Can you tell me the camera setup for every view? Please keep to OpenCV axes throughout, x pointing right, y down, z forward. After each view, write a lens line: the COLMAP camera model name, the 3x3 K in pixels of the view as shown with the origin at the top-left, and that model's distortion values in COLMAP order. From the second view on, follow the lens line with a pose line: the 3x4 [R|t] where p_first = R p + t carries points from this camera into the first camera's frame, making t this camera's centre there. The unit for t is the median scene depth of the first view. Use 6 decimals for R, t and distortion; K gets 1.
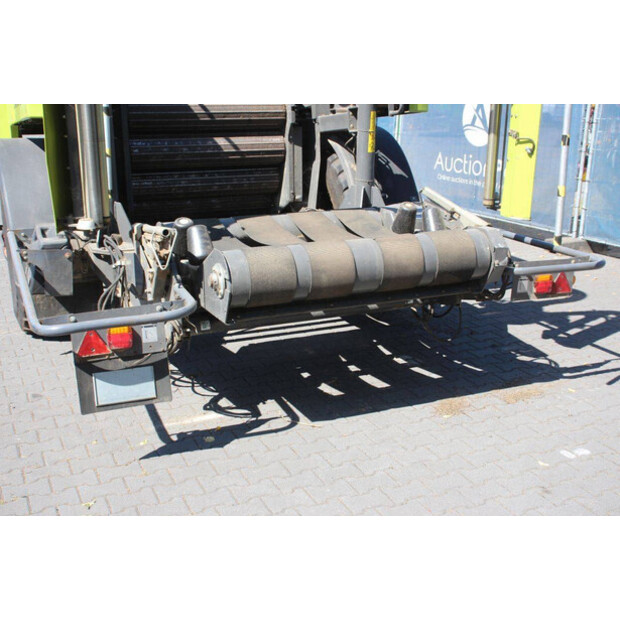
lens RADIAL K [[796.2, 0, 310.0], [0, 796.2, 310.0], [0, 0, 1]] dist [-0.017951, 0.320210]
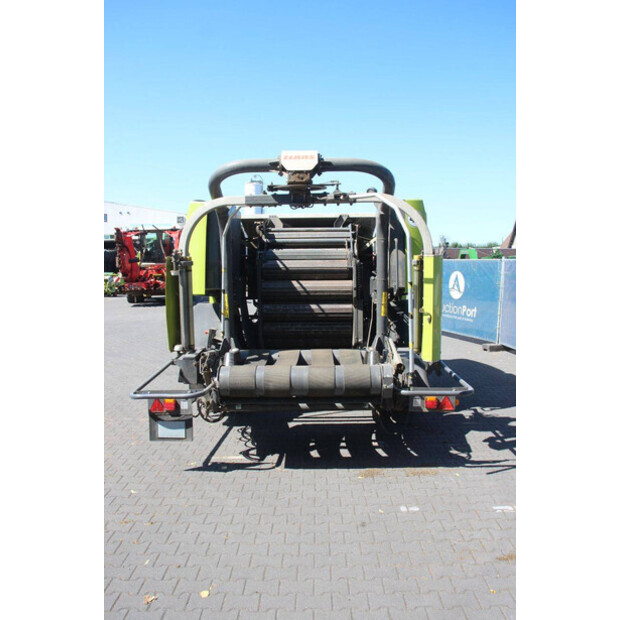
lens RADIAL K [[531.3, 0, 310.0], [0, 531.3, 310.0], [0, 0, 1]] dist [-0.163112, 0.154556]
pose [[0.911349, 0.029924, -0.410546, 0.427987], [-0.105675, 0.980937, -0.163081, -0.015128], [0.397840, 0.192008, 0.897138, -0.060833]]
